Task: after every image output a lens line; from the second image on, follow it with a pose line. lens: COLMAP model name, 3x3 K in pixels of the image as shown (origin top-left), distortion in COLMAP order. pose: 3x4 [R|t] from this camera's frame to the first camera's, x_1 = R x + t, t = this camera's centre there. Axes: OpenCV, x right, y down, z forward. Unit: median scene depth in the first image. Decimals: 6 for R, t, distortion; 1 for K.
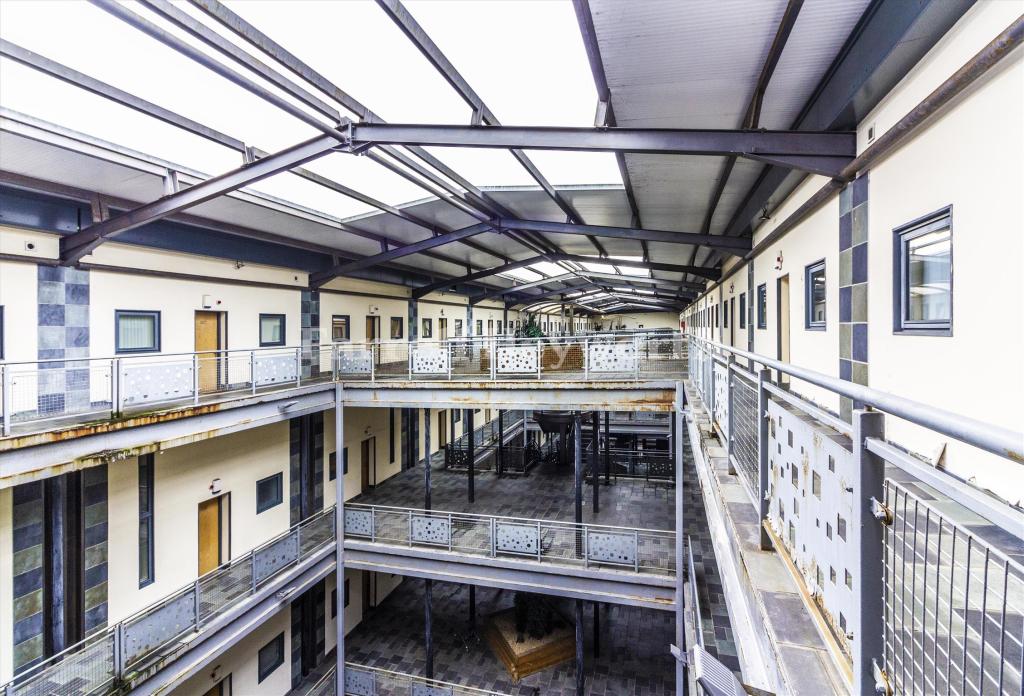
lens RADIAL K [[489.6, 0, 512.0], [0, 489.6, 348.0], [0, 0, 1]] dist [0.021646, -0.000006]
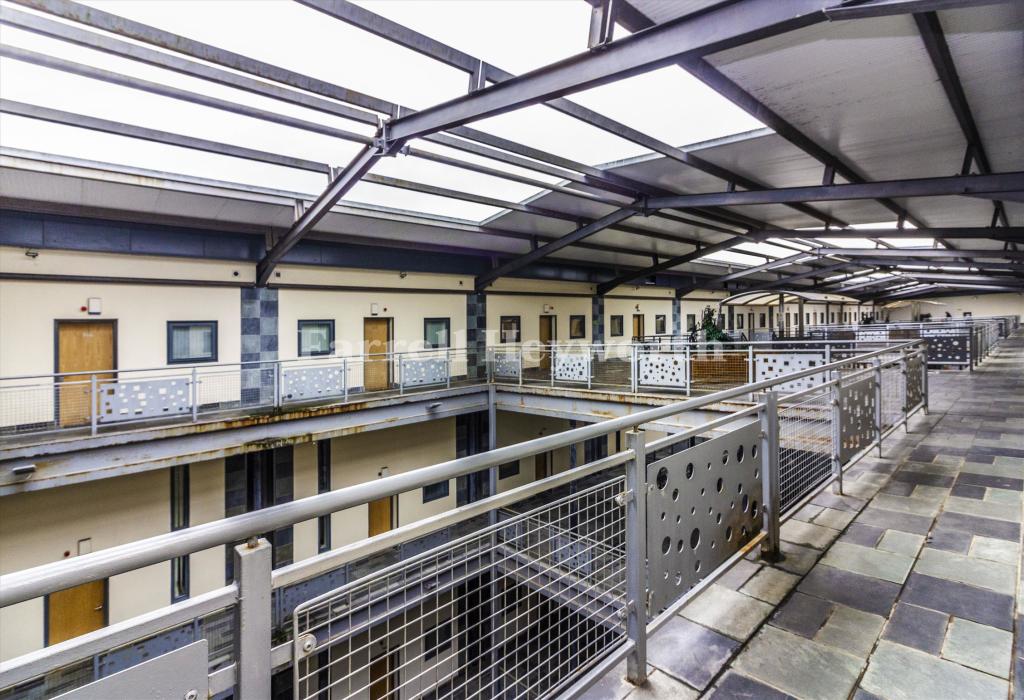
lens RADIAL K [[486.8, 0, 511.0], [0, 486.8, 336.6], [0, 0, 1]] dist [0.014182, -0.000113]
pose [[0.866520, 0.000774, -0.499141, 0.206620], [-0.003734, 0.999981, -0.004931, -0.026997], [0.499128, 0.006136, 0.866507, 0.186818]]
